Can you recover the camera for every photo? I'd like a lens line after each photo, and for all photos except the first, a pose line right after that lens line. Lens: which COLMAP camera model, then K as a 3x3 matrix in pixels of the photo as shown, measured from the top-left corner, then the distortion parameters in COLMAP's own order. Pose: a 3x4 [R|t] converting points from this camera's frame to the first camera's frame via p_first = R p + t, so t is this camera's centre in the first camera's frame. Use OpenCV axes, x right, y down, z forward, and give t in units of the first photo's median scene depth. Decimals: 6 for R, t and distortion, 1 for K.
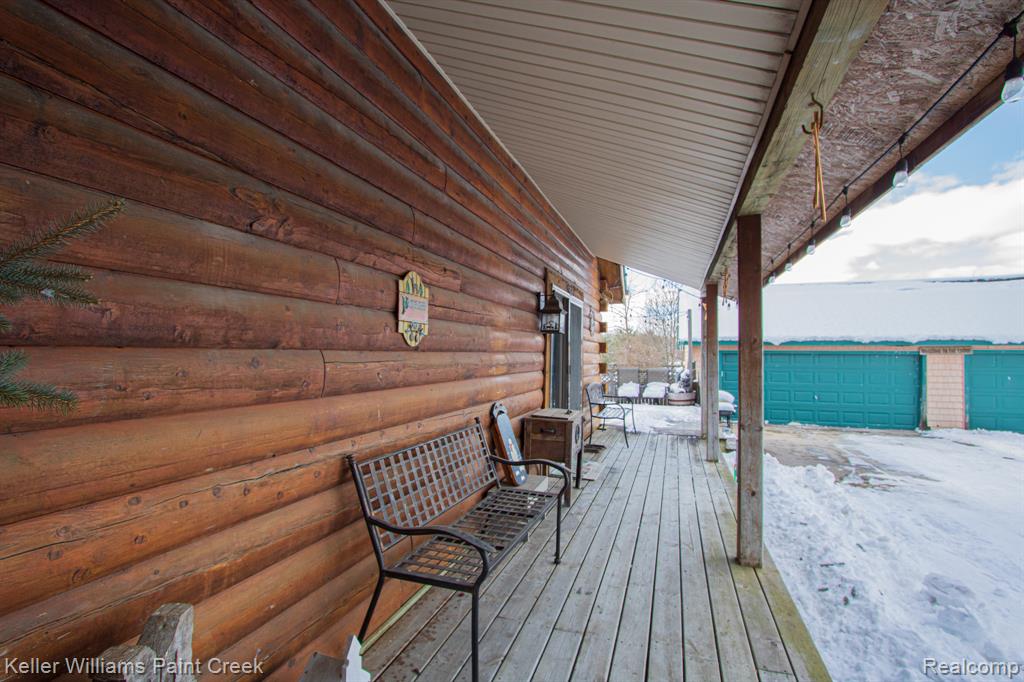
lens RADIAL K [[473.5, 0, 510.2], [0, 473.5, 346.0], [0, 0, 1]] dist [-0.010215, 0.000696]
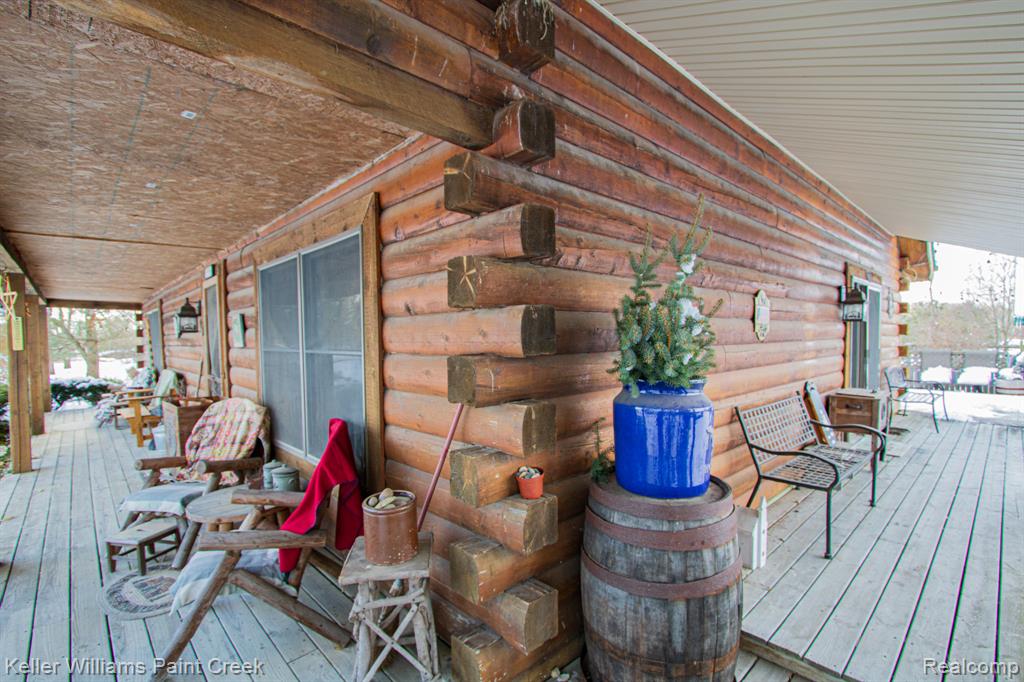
lens RADIAL K [[473.5, 0, 517.7], [0, 473.5, 347.0], [0, 0, 1]] dist [-0.010215, 0.000696]
pose [[0.888198, -0.006037, -0.459420, -0.103791], [0.025049, 0.999063, 0.035299, -0.024932], [0.458777, -0.042860, 0.887517, -0.345441]]
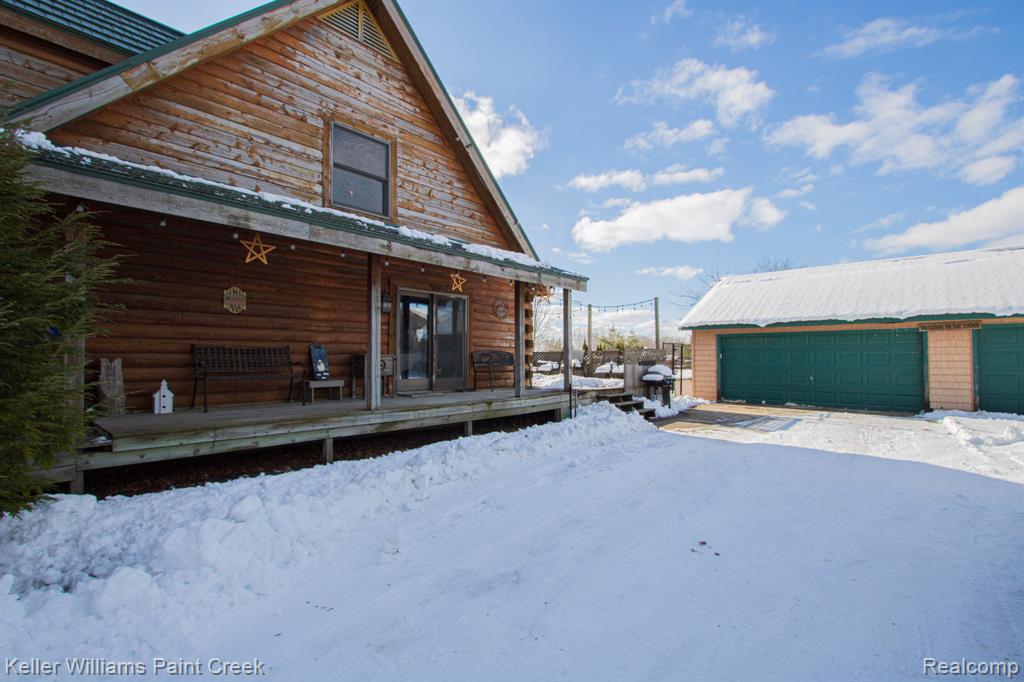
lens RADIAL K [[473.5, 0, 508.5], [0, 473.5, 343.9], [0, 0, 1]] dist [-0.010215, 0.000696]
pose [[0.921117, -0.017329, -0.388899, 1.193821], [0.011209, 0.999775, -0.018000, 0.125778], [0.389124, 0.012221, 0.921104, -0.471193]]
